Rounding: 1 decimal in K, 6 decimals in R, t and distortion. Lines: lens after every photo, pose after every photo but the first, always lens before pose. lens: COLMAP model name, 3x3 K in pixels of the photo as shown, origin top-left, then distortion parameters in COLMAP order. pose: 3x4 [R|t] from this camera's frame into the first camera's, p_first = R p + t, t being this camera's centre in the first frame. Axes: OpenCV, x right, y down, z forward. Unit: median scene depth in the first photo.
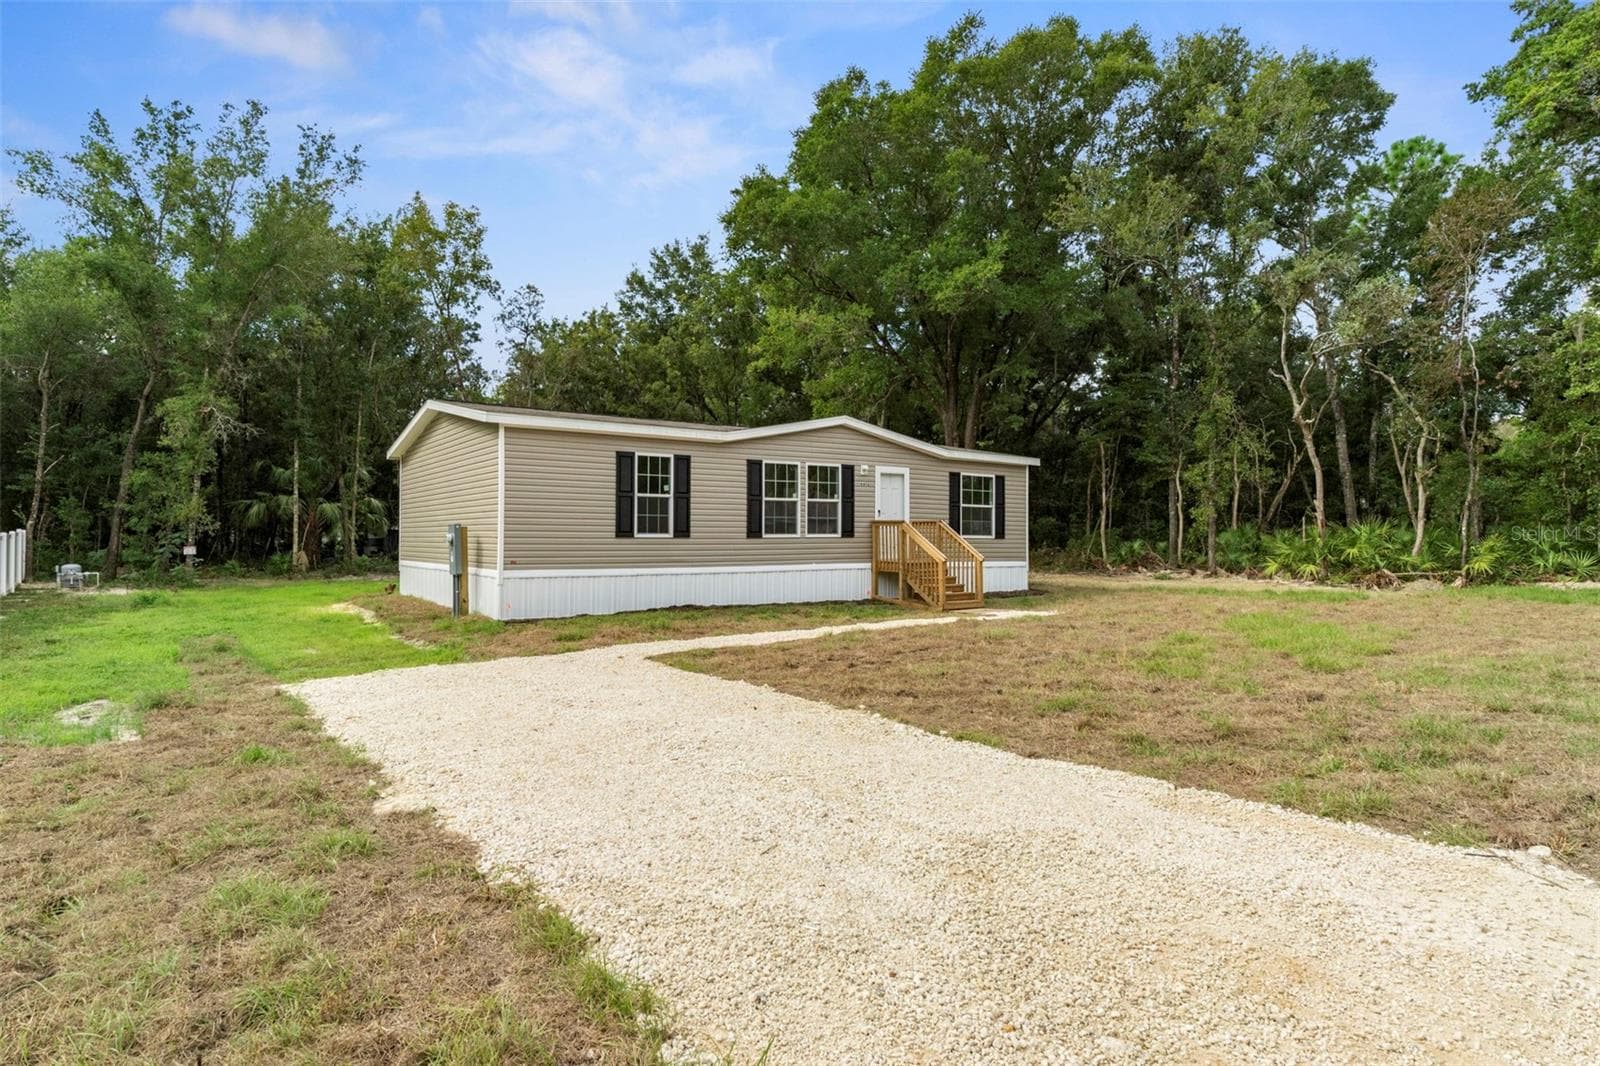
lens RADIAL K [[827.9, 0, 800.0], [0, 827.9, 533.0], [0, 0, 1]] dist [0.000284, 0.000028]
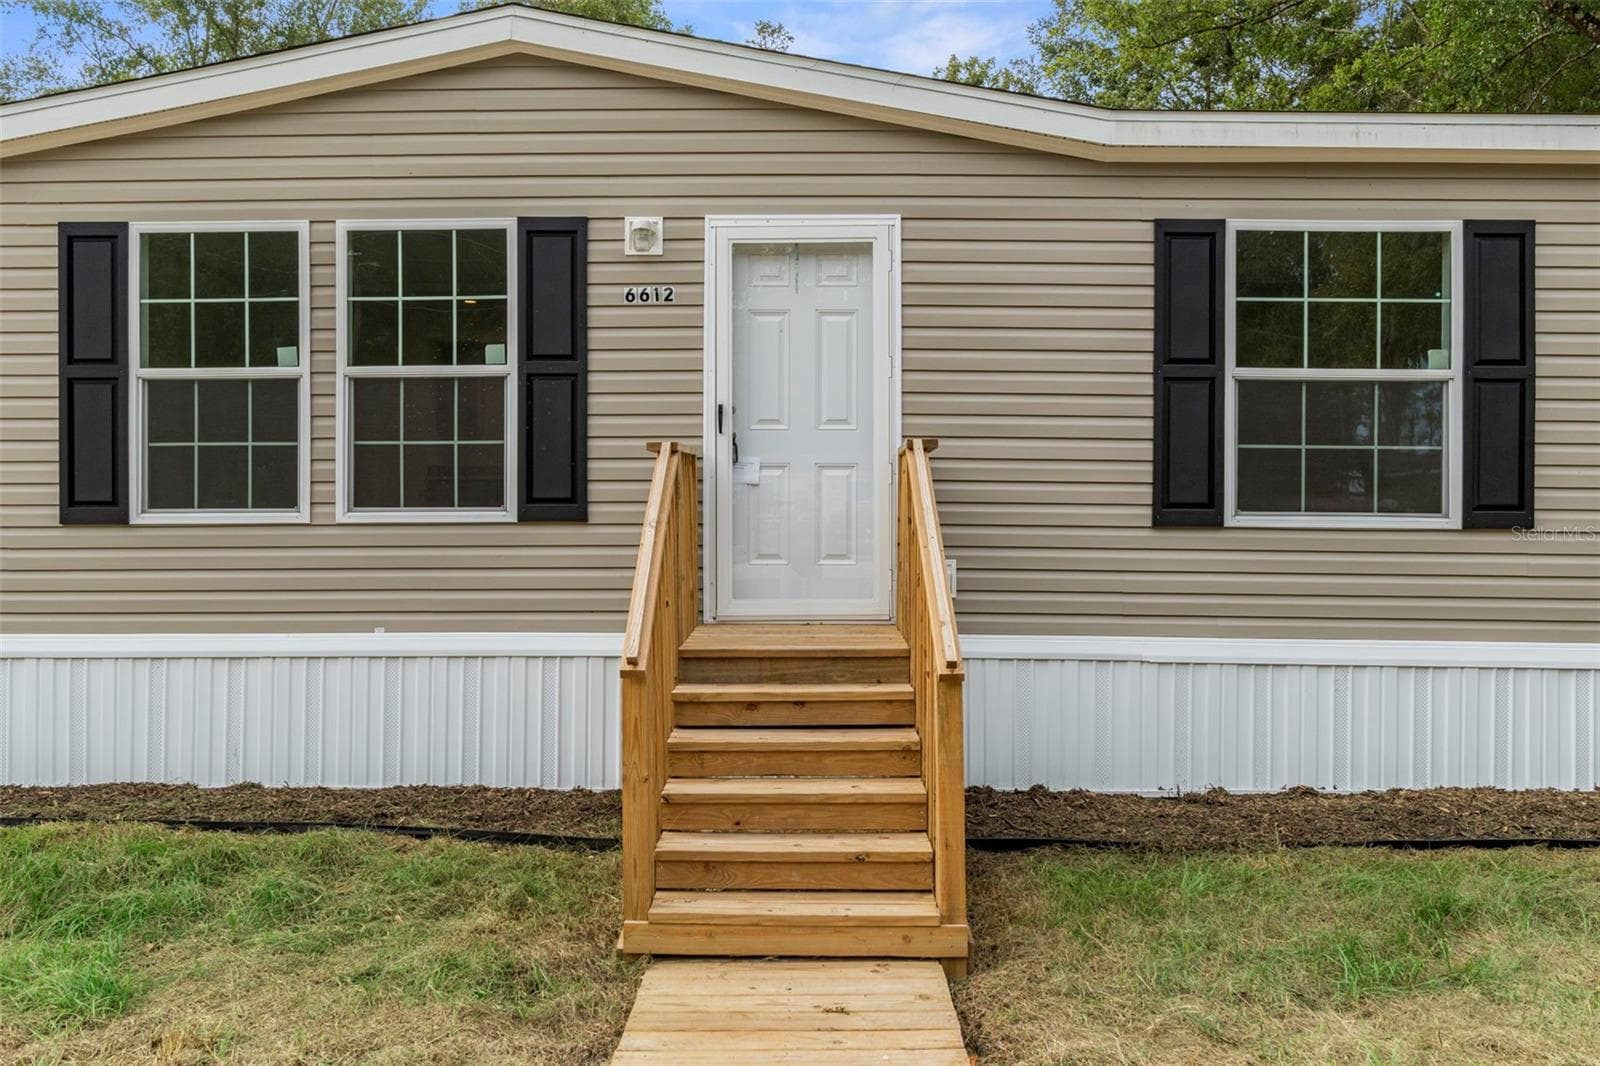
lens RADIAL K [[2819.3, 0, 800.0], [0, 2819.3, 533.0], [0, 0, 1]] dist [-0.001379, 0.062262]
pose [[0.802465, 0.000807, -0.596698, 0.601175], [0.003168, 0.999979, 0.005613, 0.003905], [0.596690, -0.006394, 0.802446, 0.388912]]
